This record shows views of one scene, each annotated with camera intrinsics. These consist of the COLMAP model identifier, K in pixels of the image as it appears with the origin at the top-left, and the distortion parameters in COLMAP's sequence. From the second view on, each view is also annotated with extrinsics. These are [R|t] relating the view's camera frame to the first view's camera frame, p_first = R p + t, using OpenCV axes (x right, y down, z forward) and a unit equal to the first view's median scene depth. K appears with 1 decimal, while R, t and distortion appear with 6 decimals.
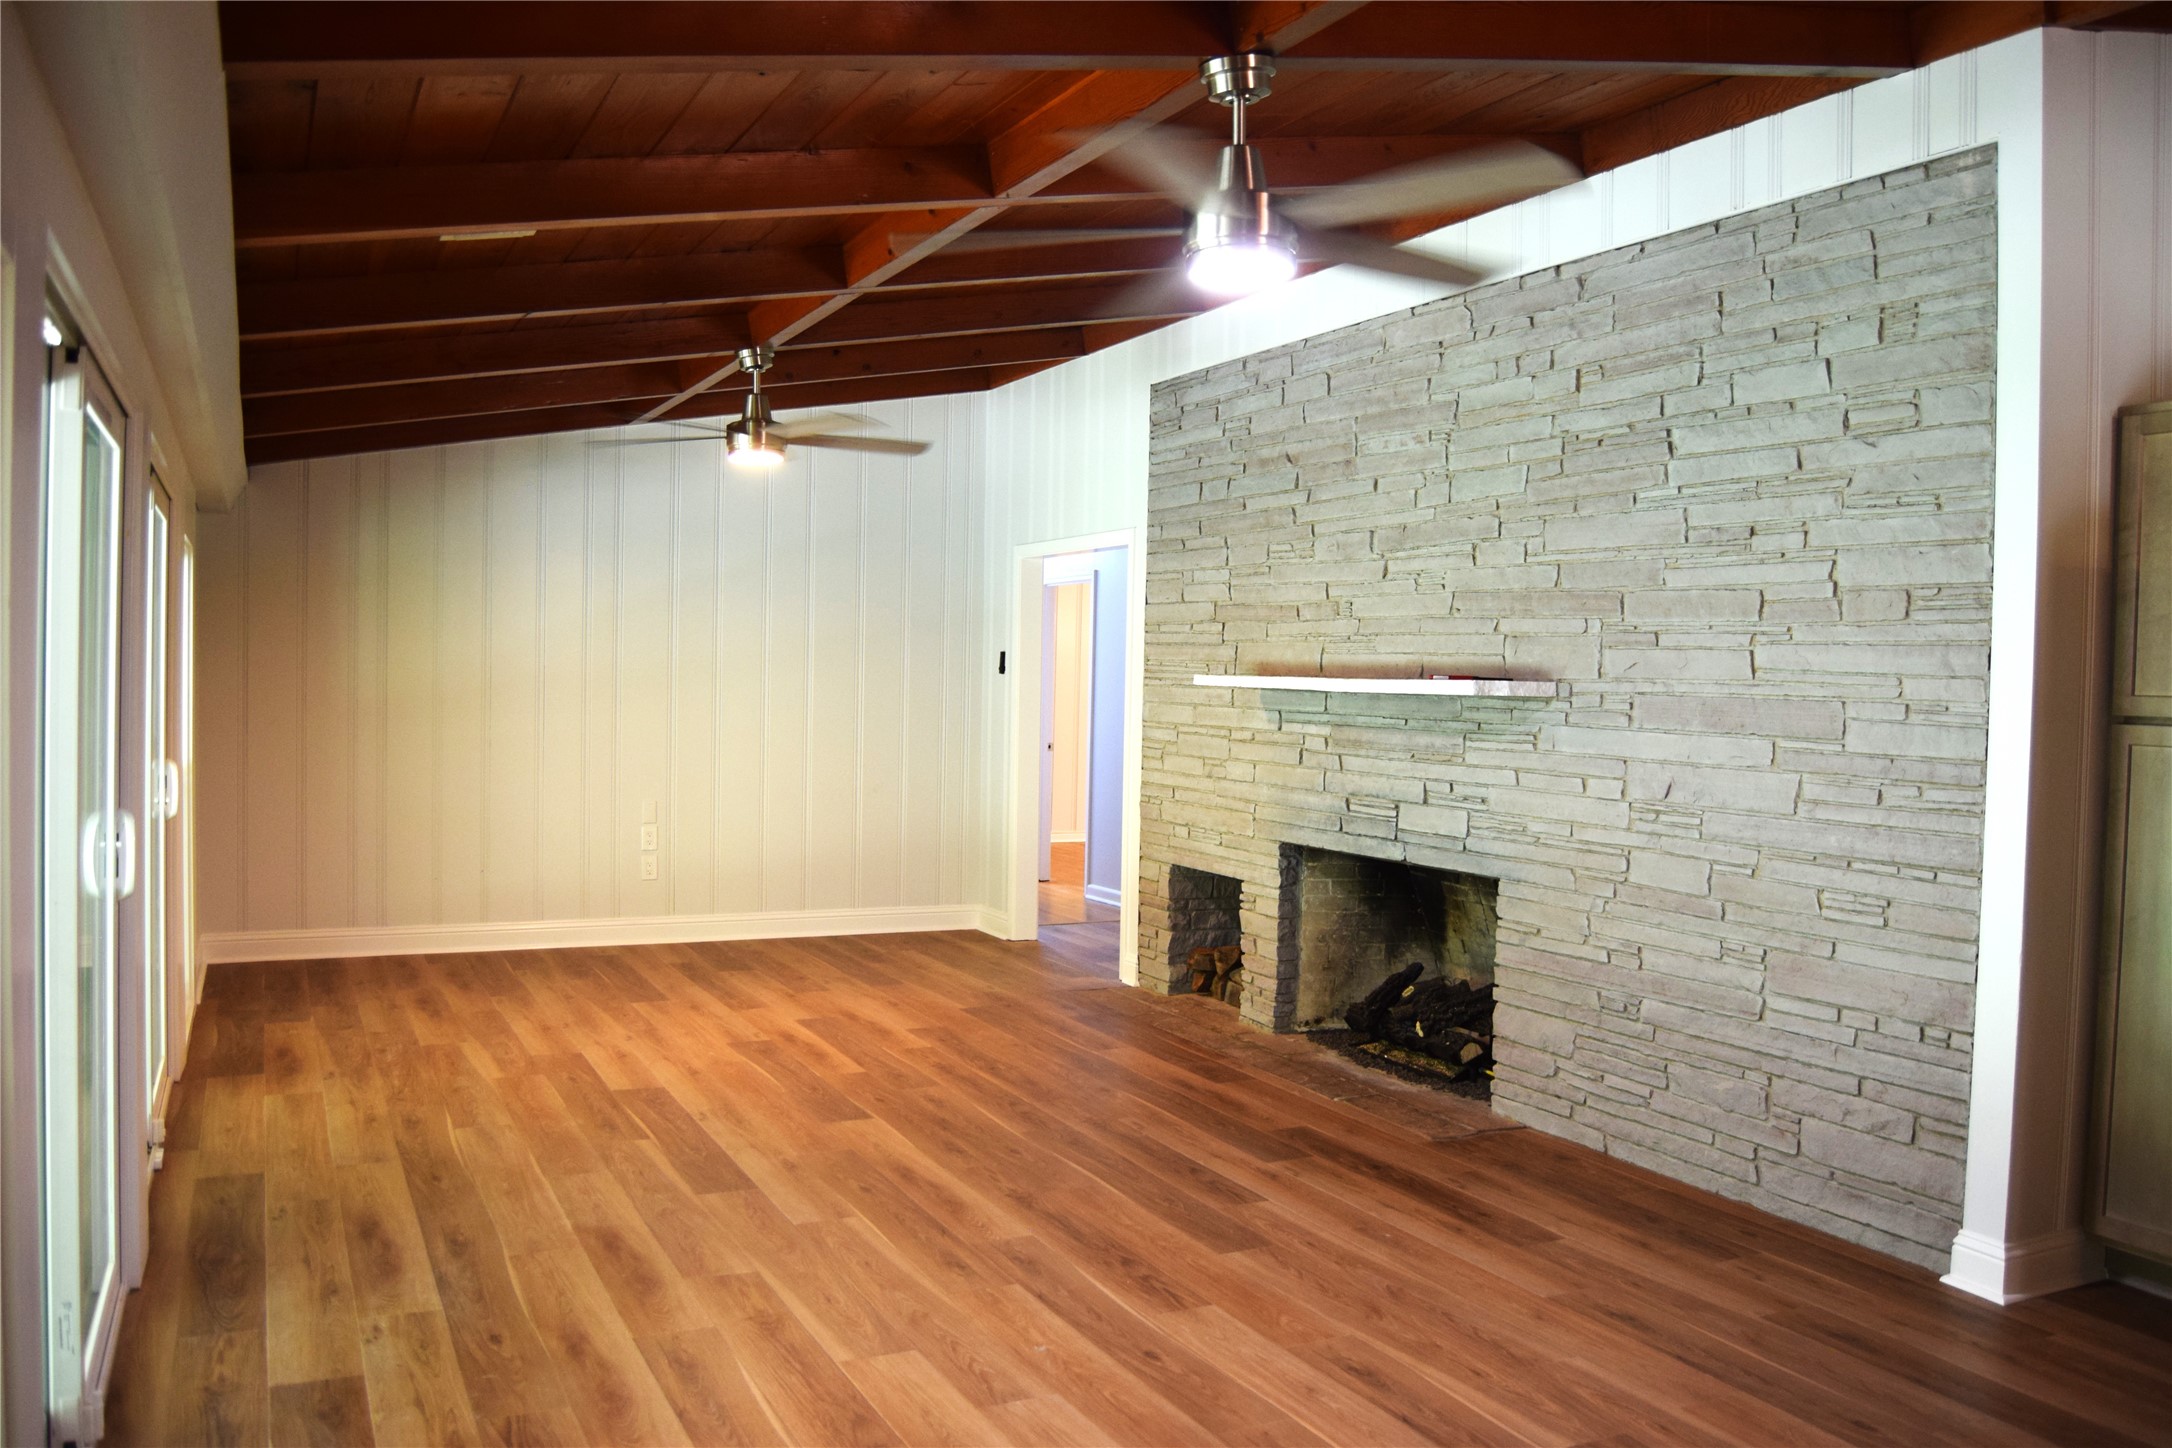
lens RADIAL K [[1709.2, 0, 1105.4], [0, 1709.2, 729.6], [0, 0, 1]] dist [-0.092565, 0.036158]
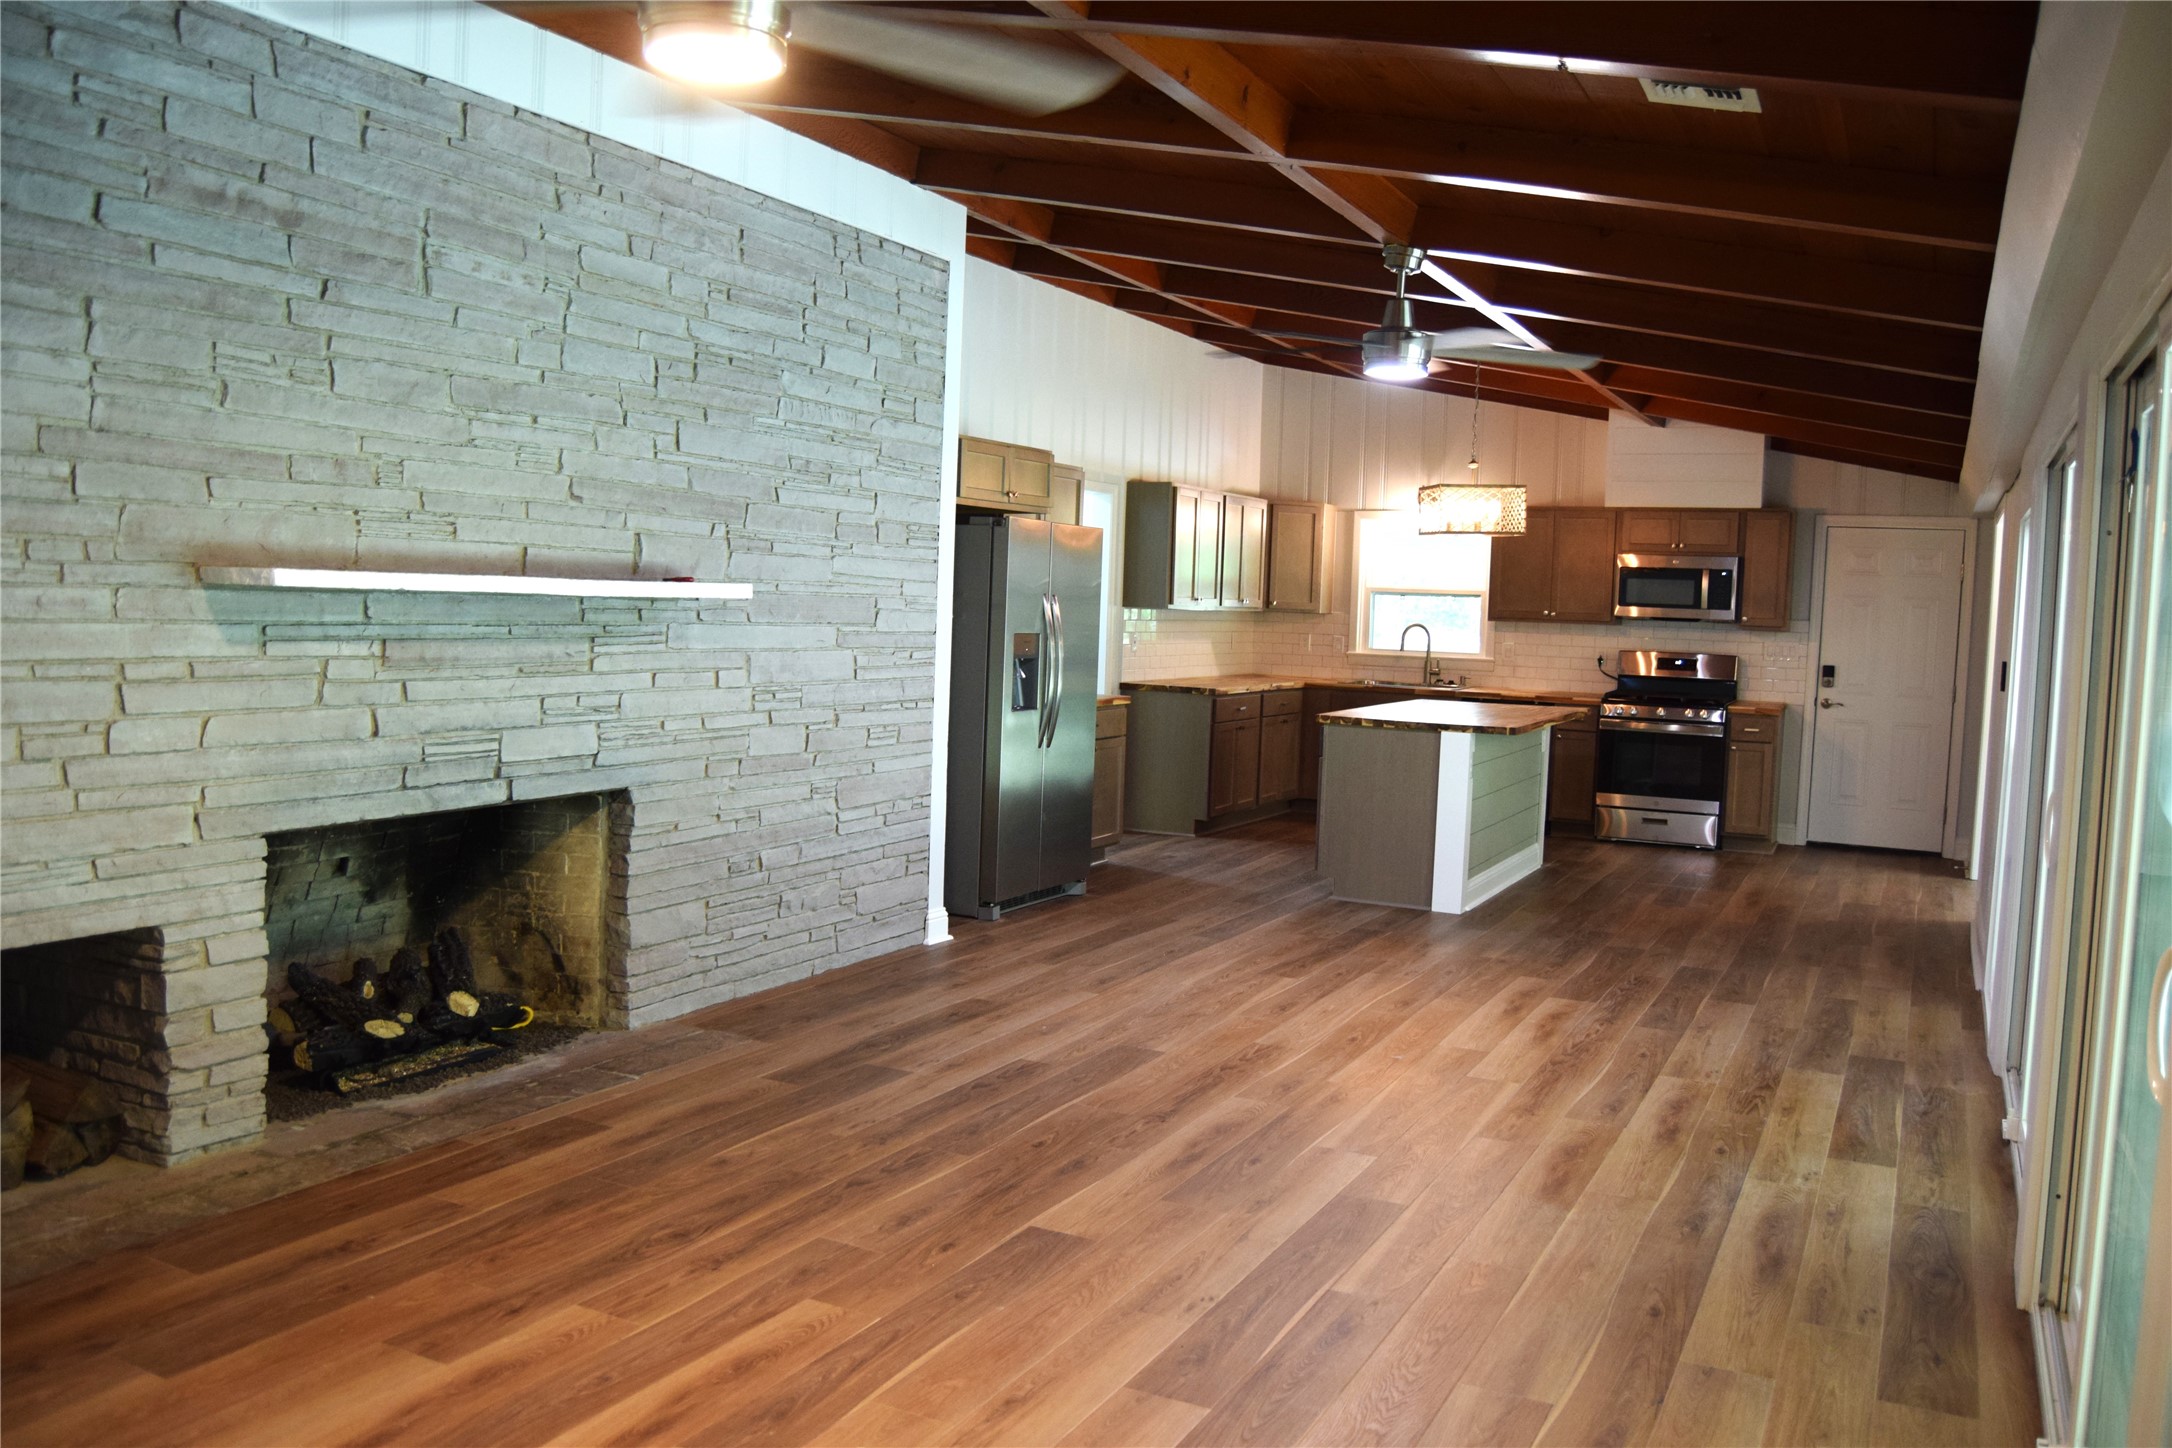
lens RADIAL K [[1709.2, 0, 1100.8], [0, 1709.2, 728.9], [0, 0, 1]] dist [-0.092565, 0.036158]
pose [[-0.597126, -0.104282, 0.795340, -0.780969], [-0.023215, 0.993345, 0.112814, -0.067205], [-0.801812, 0.048900, -0.595573, 1.553736]]
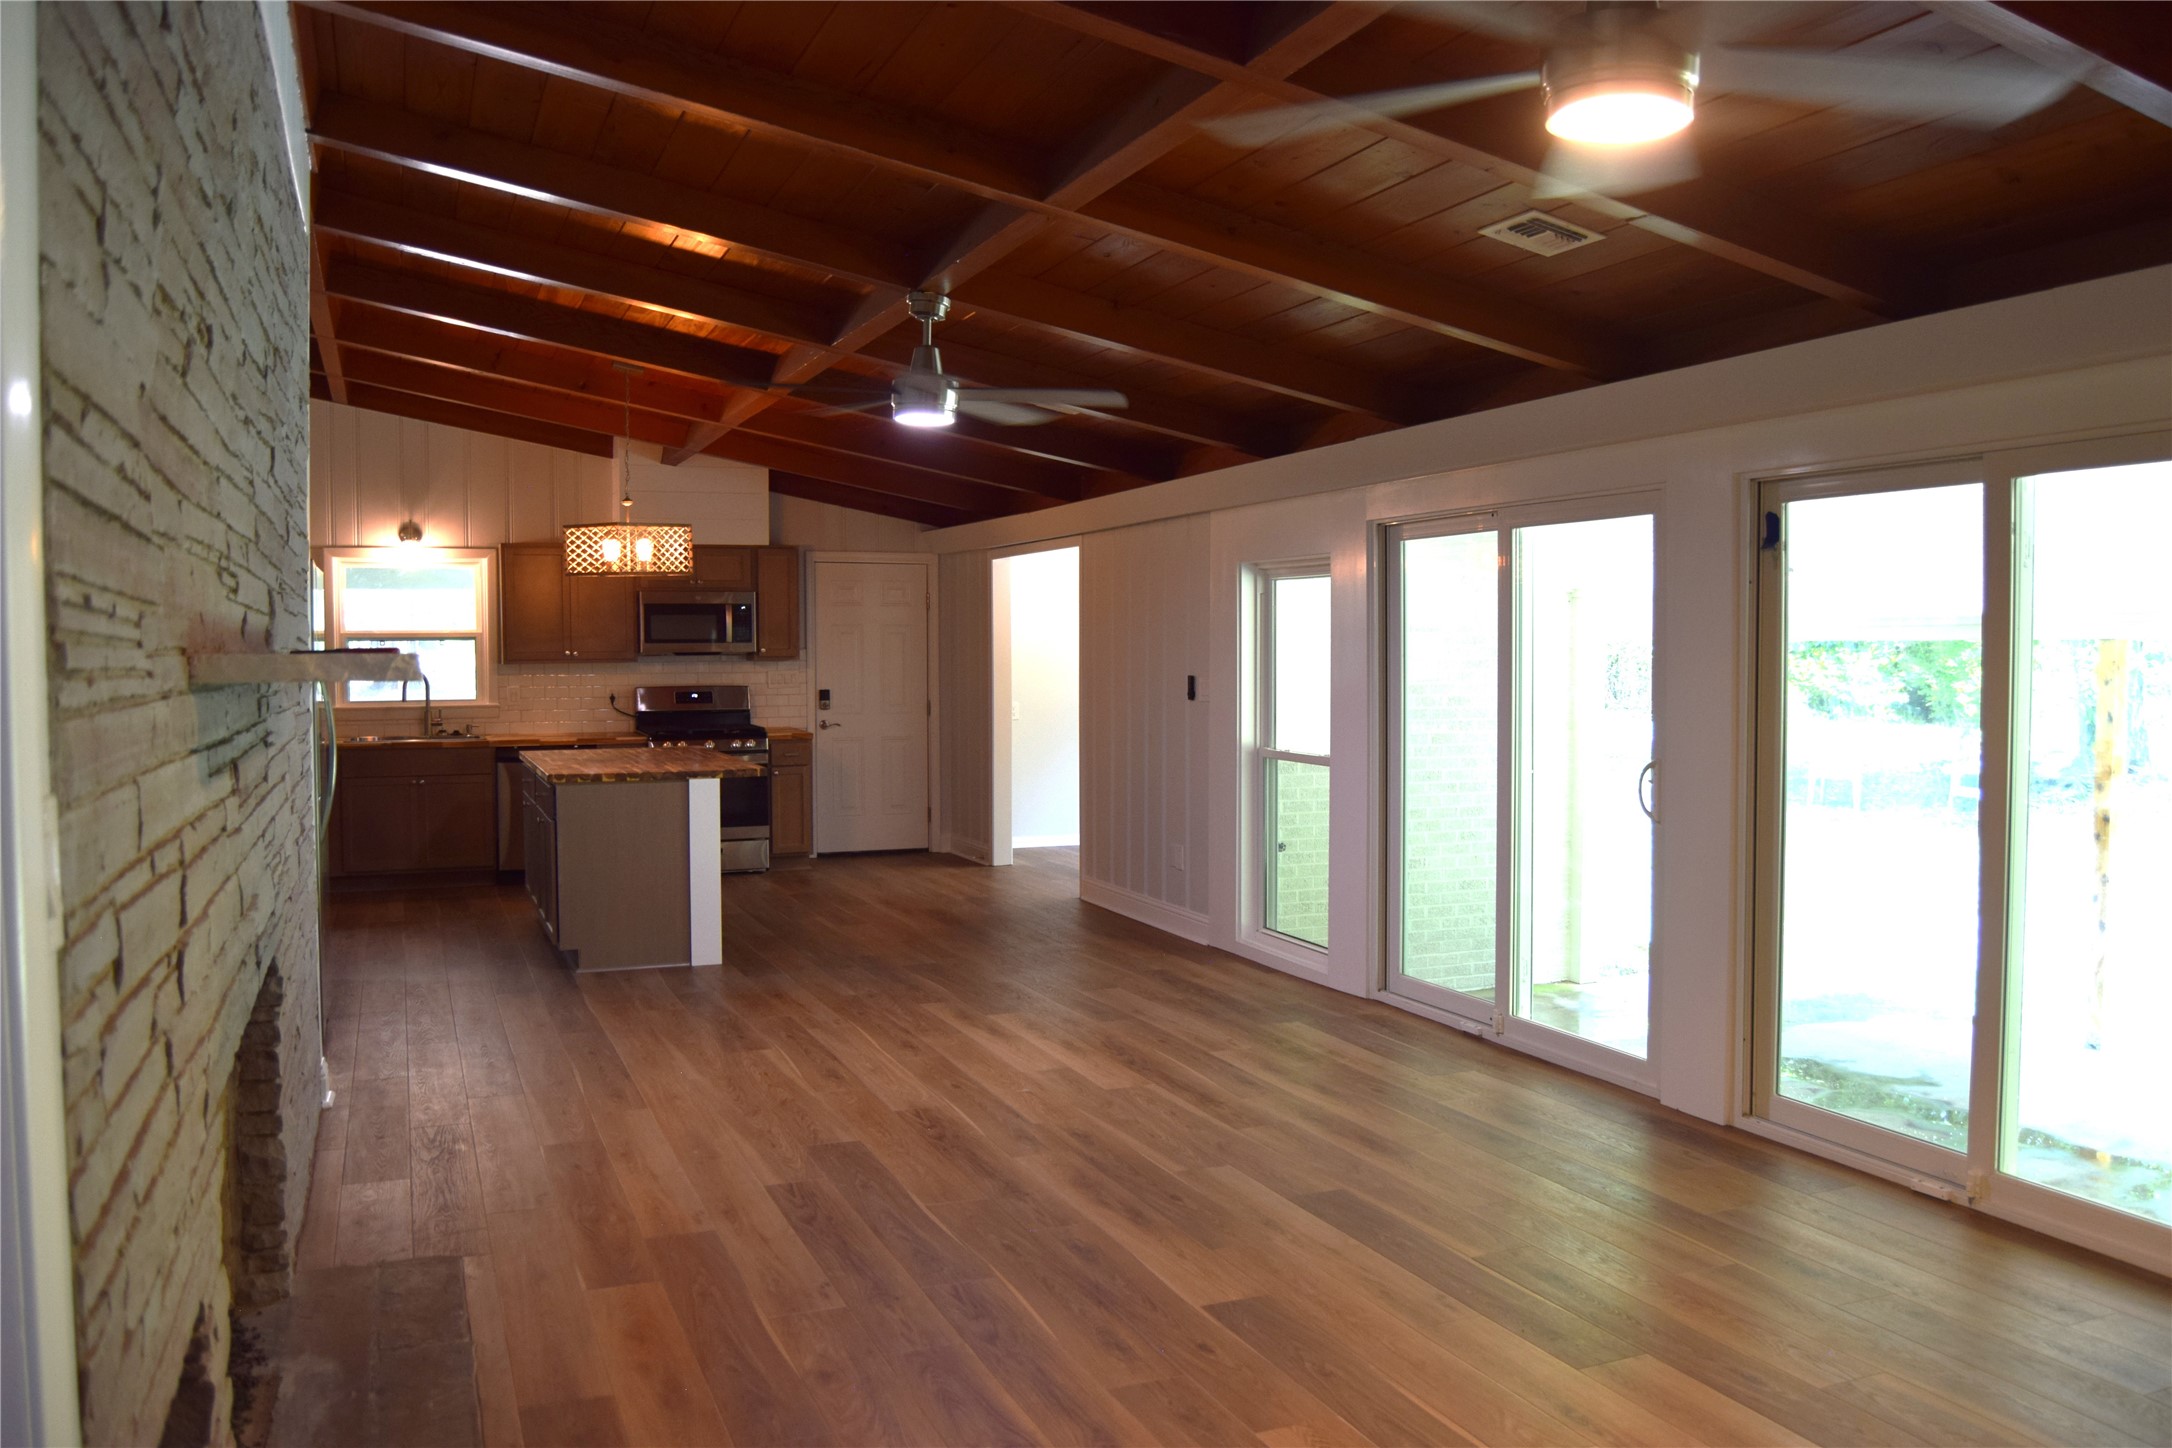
lens RADIAL K [[1709.2, 0, 1108.1], [0, 1709.2, 730.4], [0, 0, 1]] dist [-0.092565, 0.036158]
pose [[-0.997476, -0.022228, 0.067433, -0.156218], [-0.016863, 0.996723, 0.079108, -0.064465], [-0.068970, 0.077771, -0.994583, 1.861470]]
